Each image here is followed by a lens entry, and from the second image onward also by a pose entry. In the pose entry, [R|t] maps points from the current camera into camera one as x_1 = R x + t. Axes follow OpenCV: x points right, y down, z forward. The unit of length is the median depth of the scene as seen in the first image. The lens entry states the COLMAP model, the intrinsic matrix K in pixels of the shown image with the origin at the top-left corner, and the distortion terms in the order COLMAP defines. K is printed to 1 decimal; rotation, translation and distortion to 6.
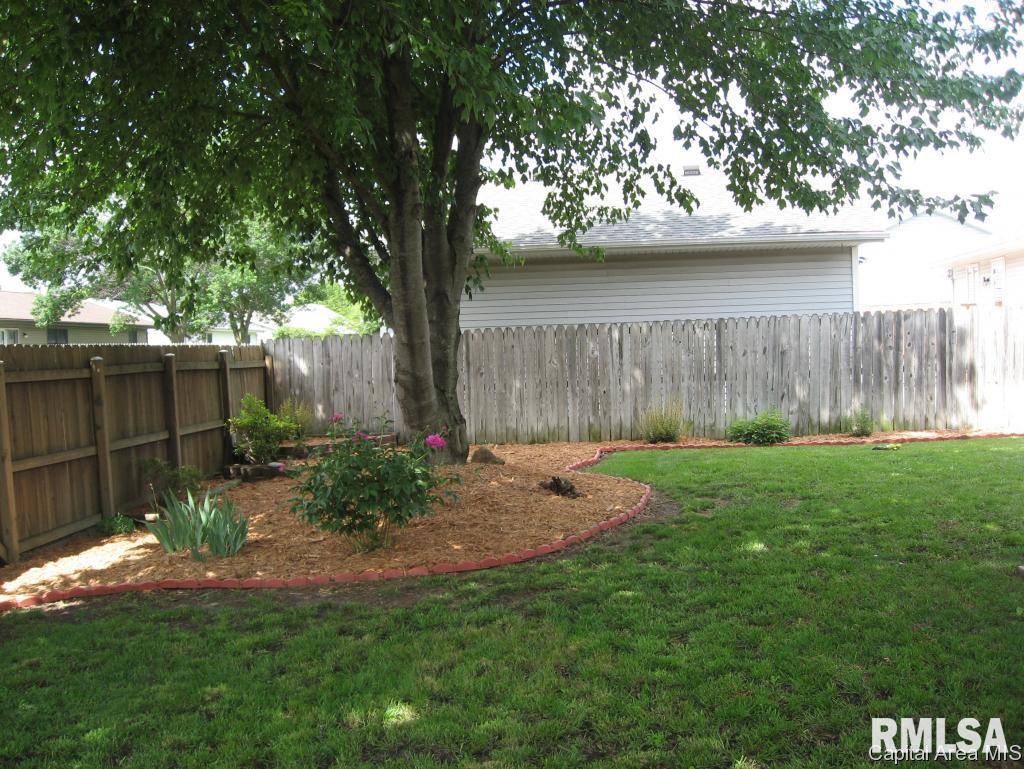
lens RADIAL K [[1060.8, 0, 512.0], [0, 1060.8, 384.5], [0, 0, 1]] dist [-0.134393, 0.067692]
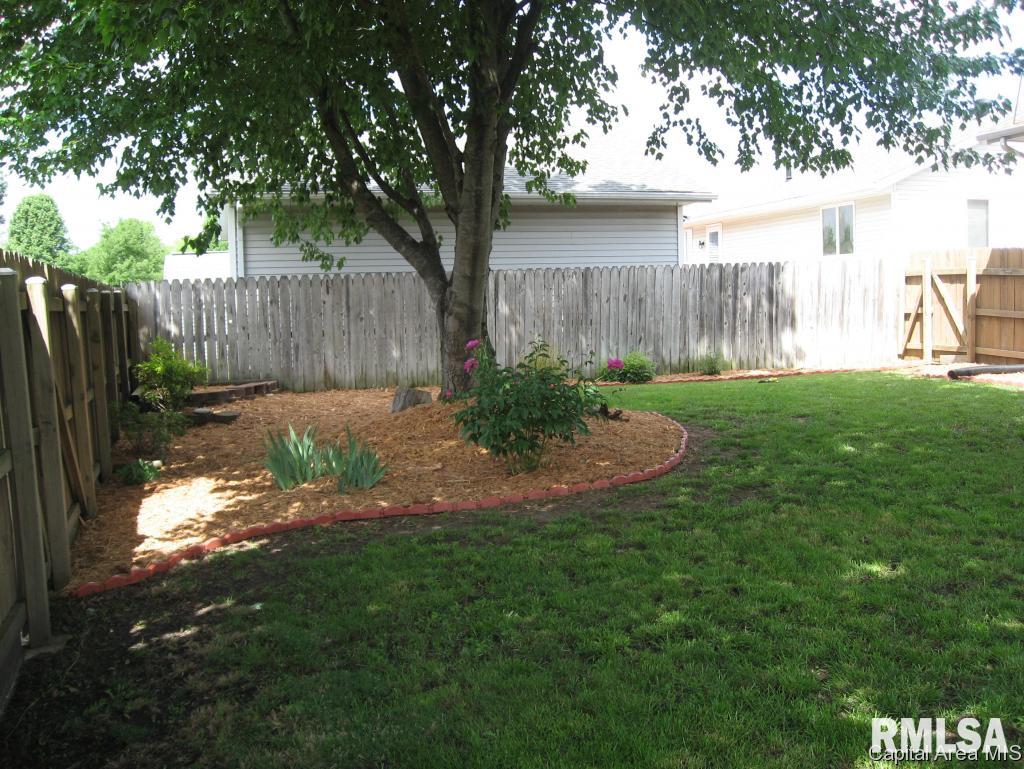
lens RADIAL K [[1058.9, 0, 492.1], [0, 1058.9, 383.6], [0, 0, 1]] dist [-0.124033, 0.041866]
pose [[0.935134, -0.017941, 0.353840, -0.283936], [0.006682, 0.999432, 0.033016, 0.020039], [-0.354232, -0.028510, 0.934723, 0.024345]]
